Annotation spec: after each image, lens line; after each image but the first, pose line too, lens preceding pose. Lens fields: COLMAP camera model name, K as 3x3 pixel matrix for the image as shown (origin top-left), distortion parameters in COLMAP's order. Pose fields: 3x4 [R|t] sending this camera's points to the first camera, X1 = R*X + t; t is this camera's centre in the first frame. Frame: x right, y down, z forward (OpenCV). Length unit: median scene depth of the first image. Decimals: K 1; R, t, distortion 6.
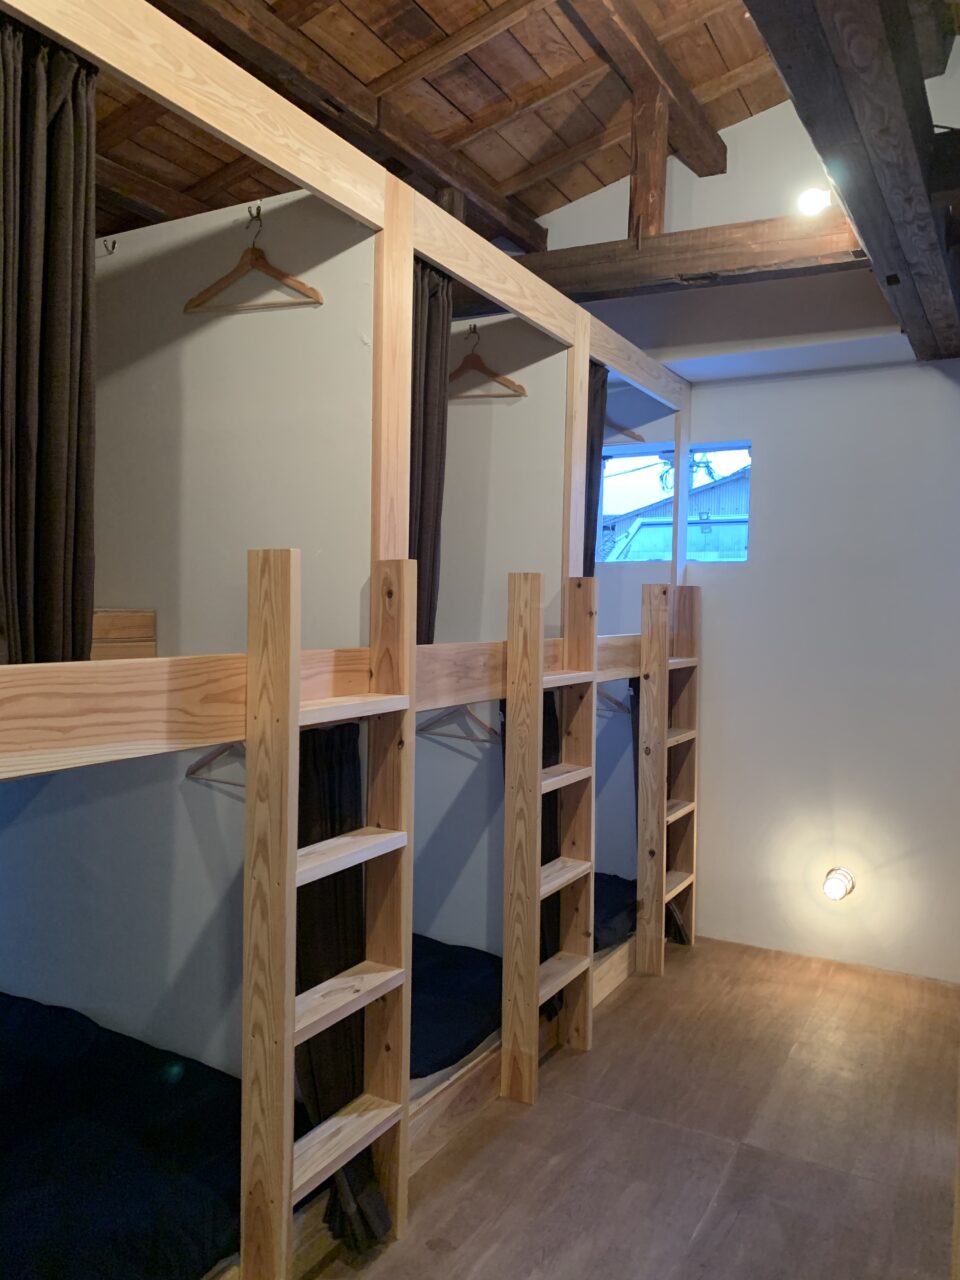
lens RADIAL K [[962.0, 0, 493.4], [0, 962.0, 642.8], [0, 0, 1]] dist [0.015442, -0.040648]
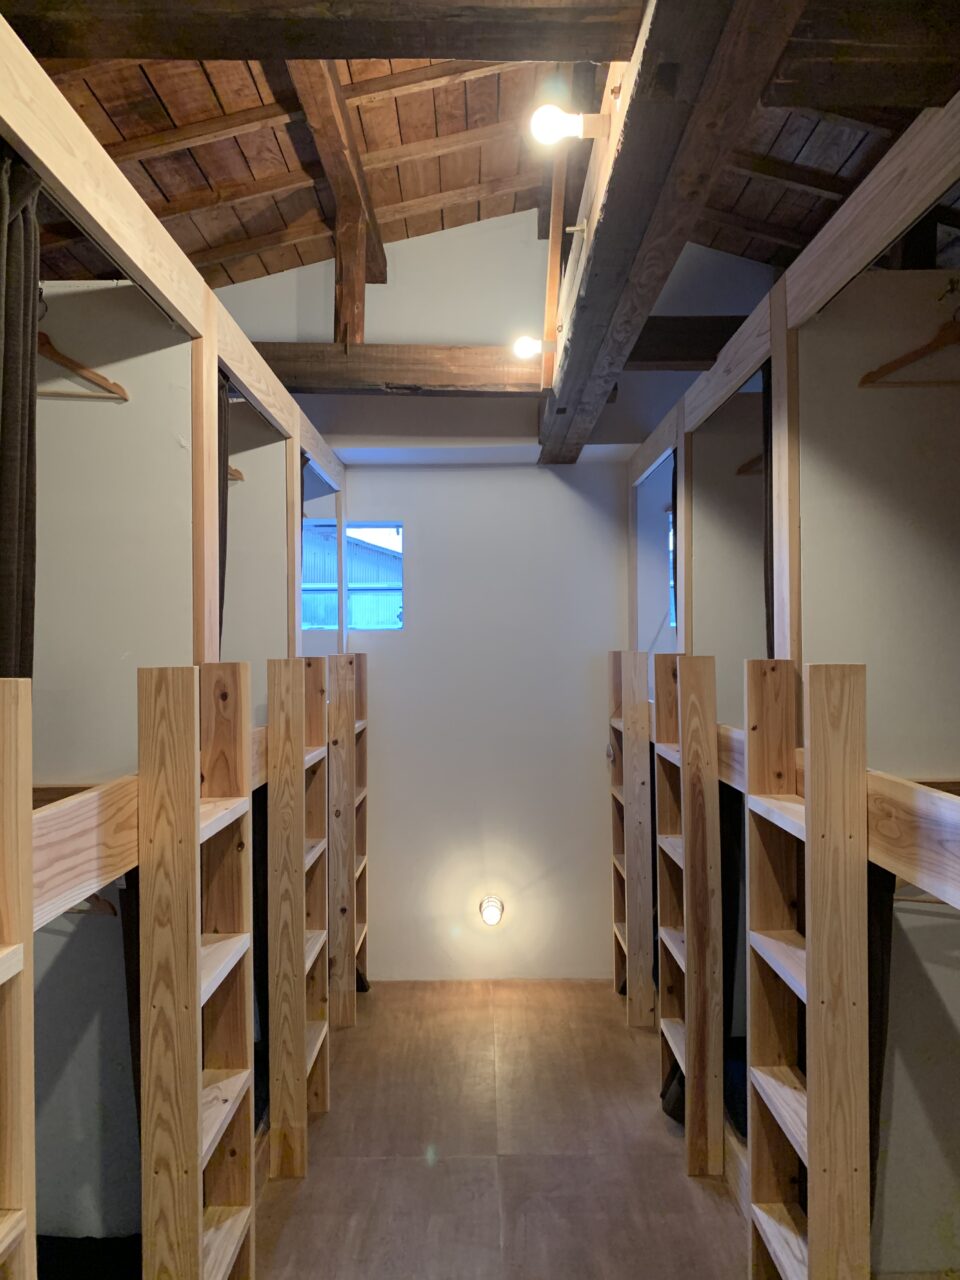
lens RADIAL K [[962.0, 0, 493.4], [0, 962.0, 642.8], [0, 0, 1]] dist [0.015442, -0.040648]
pose [[0.872288, -0.025193, 0.488344, -0.250922], [0.043775, 0.998685, -0.026670, -0.048354], [-0.487030, 0.044641, 0.872244, -0.014654]]
